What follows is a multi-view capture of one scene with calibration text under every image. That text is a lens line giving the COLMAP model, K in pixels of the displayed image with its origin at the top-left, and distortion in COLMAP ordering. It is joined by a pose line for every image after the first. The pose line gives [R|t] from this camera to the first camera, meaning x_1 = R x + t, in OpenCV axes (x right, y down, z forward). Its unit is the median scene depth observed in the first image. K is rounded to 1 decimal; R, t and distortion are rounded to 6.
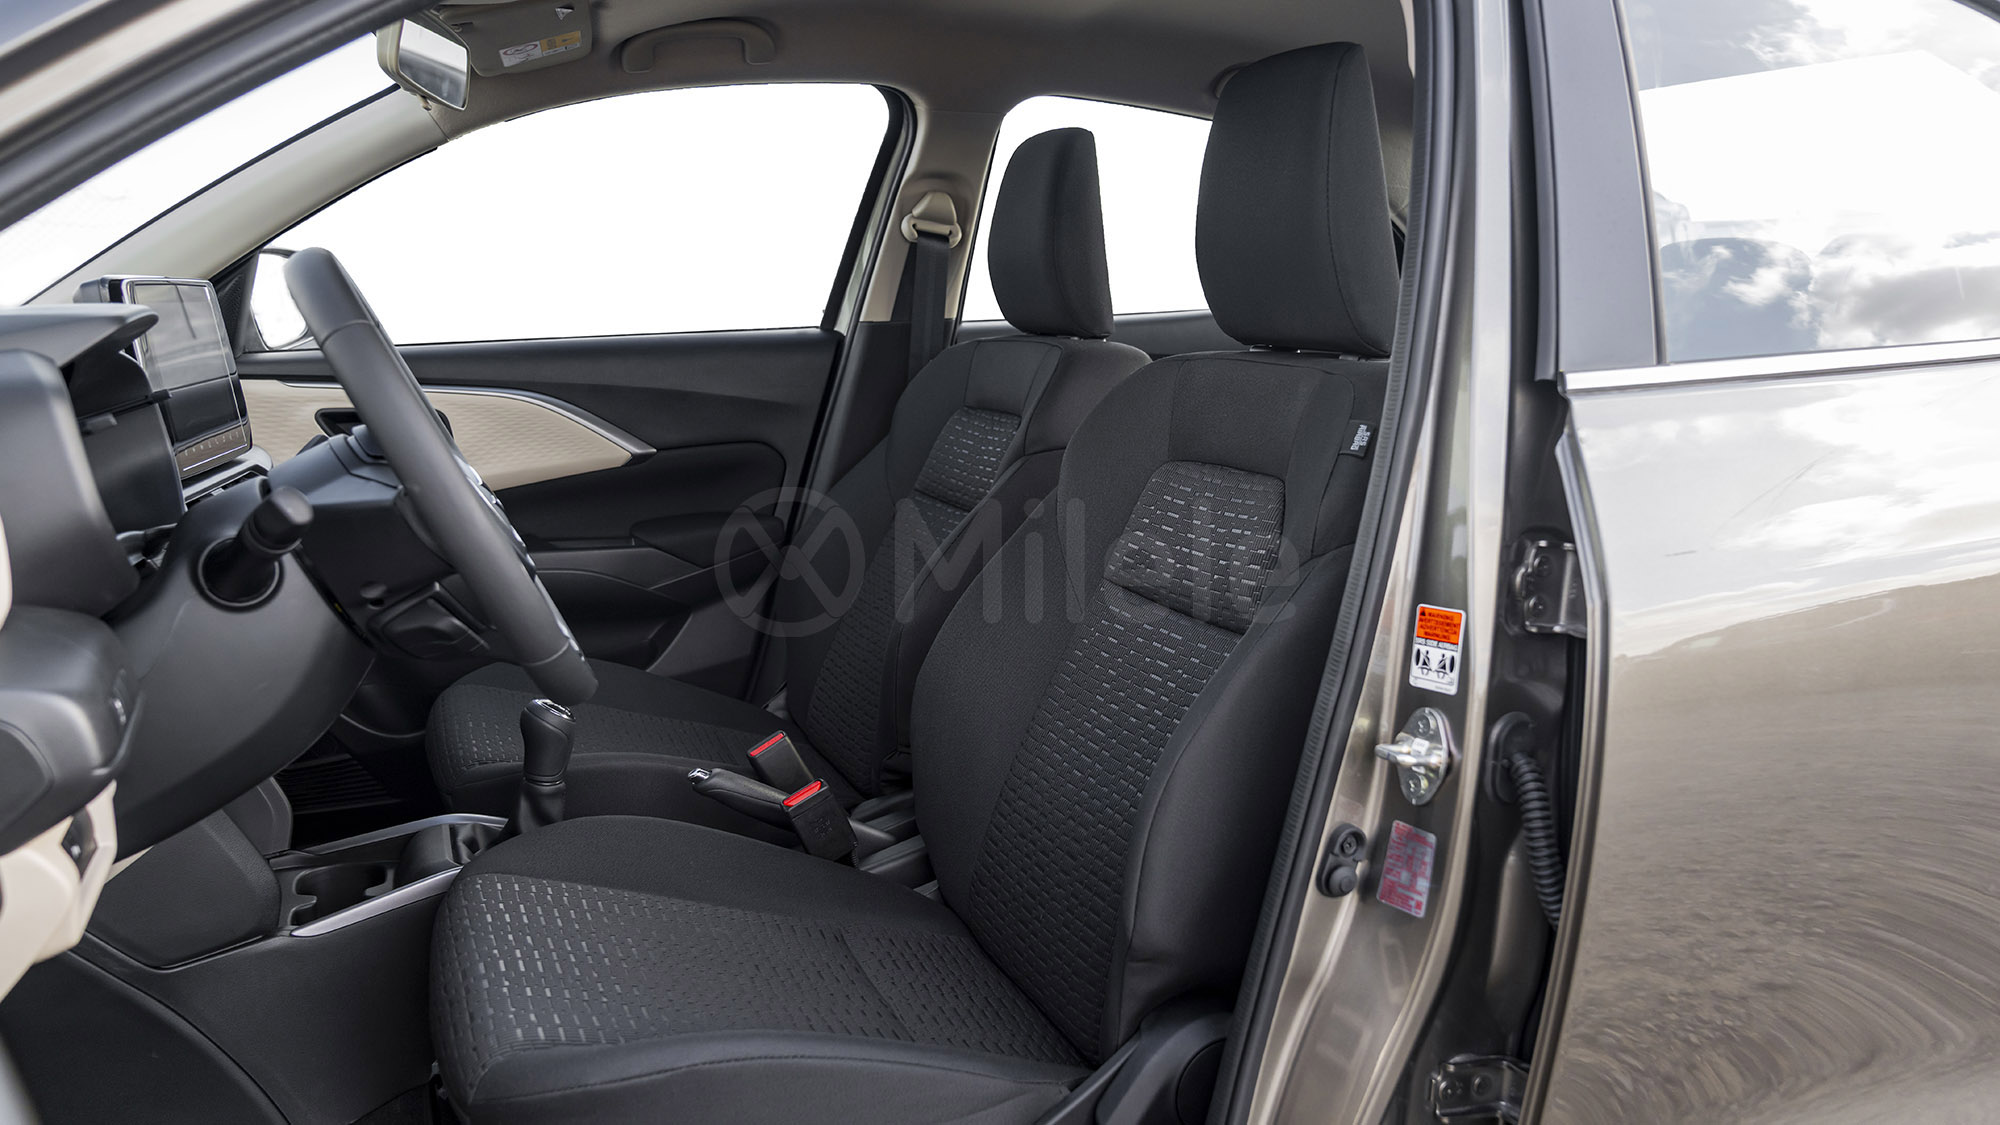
lens RADIAL K [[1386.8, 0, 1000.7], [0, 1386.8, 560.0], [0, 0, 1]] dist [-0.011026, -0.000512]
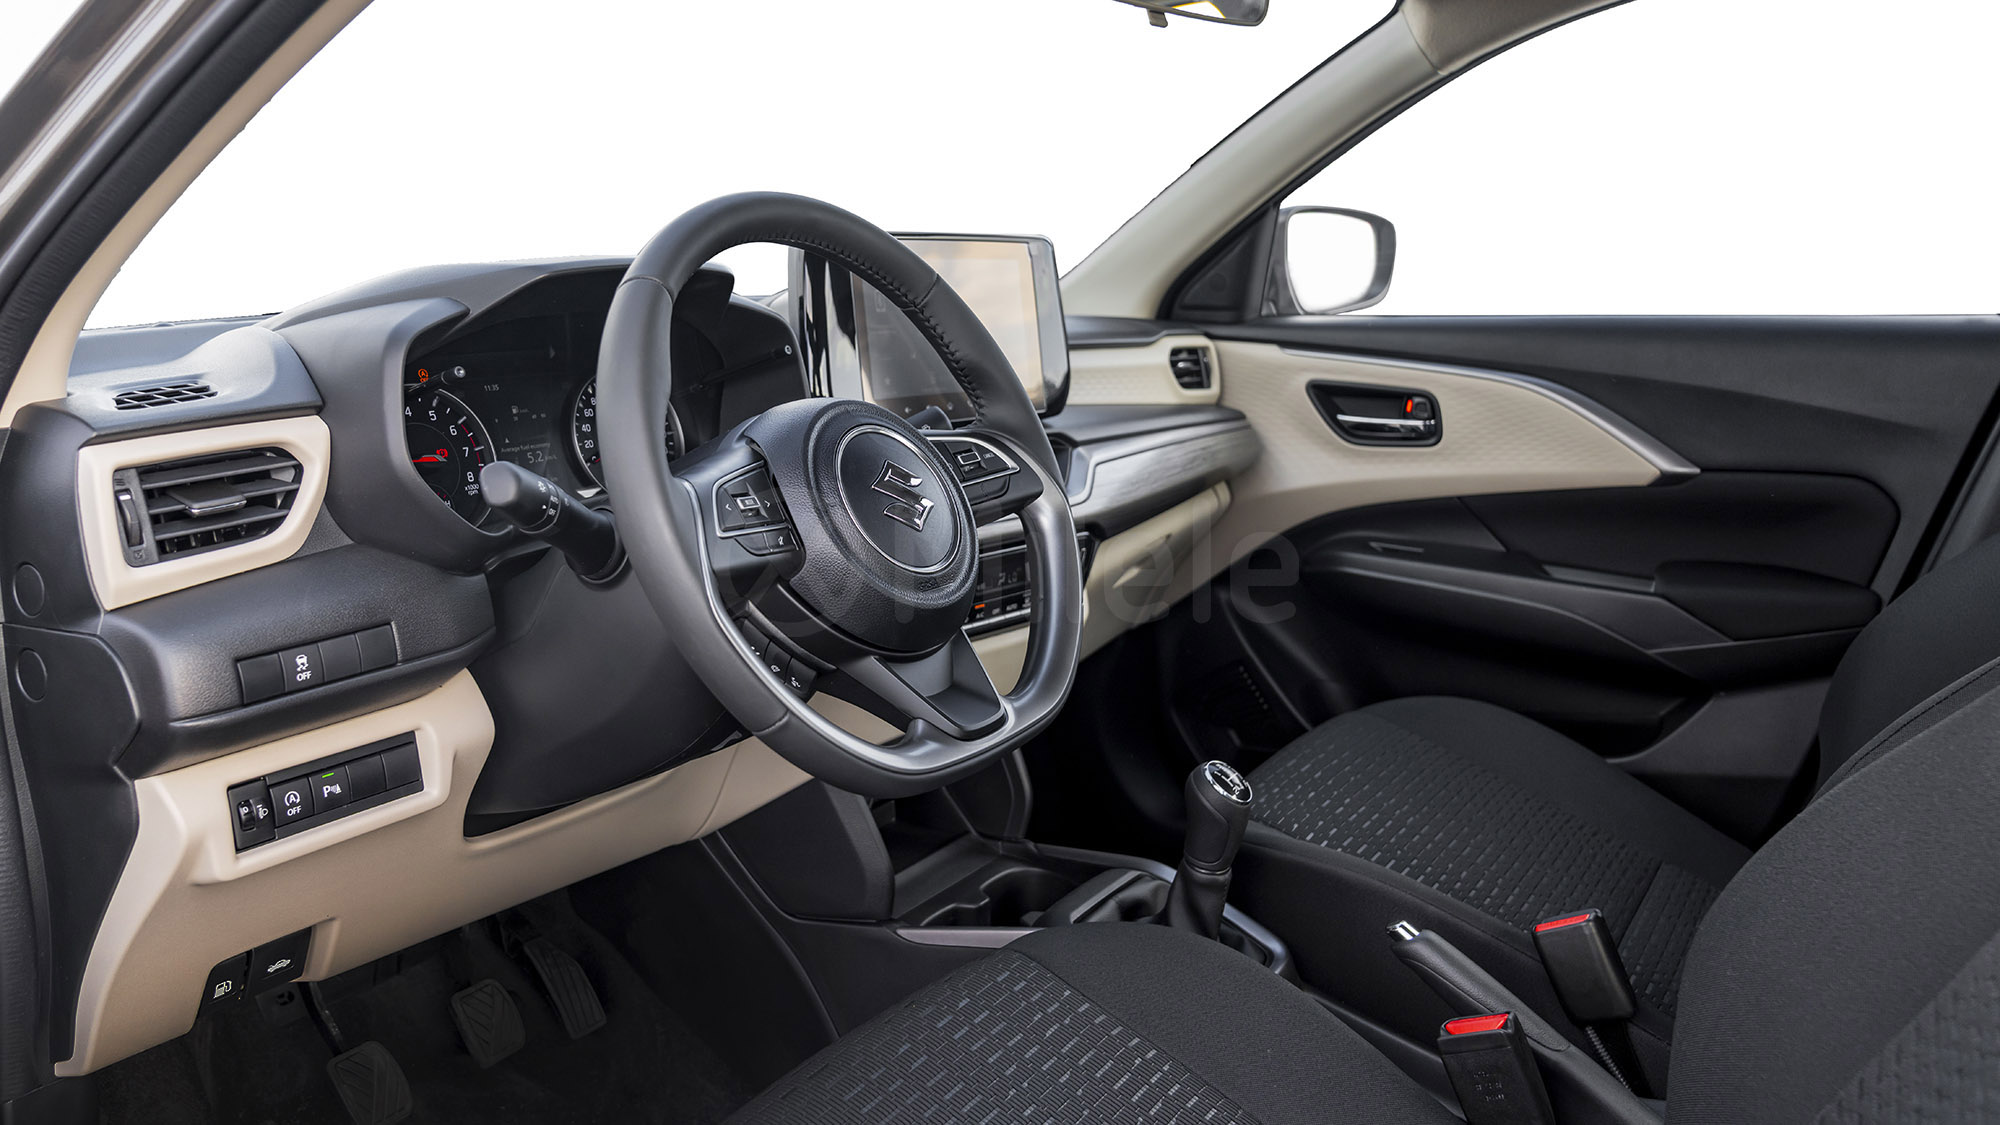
lens RADIAL K [[1386.8, 0, 998.2], [0, 1386.8, 559.9], [0, 0, 1]] dist [-0.011026, -0.000512]
pose [[0.576967, 0.179311, -0.796842, 0.131415], [-0.163002, 0.981257, 0.102786, -0.048102], [0.800337, 0.070582, 0.595381, 0.271073]]
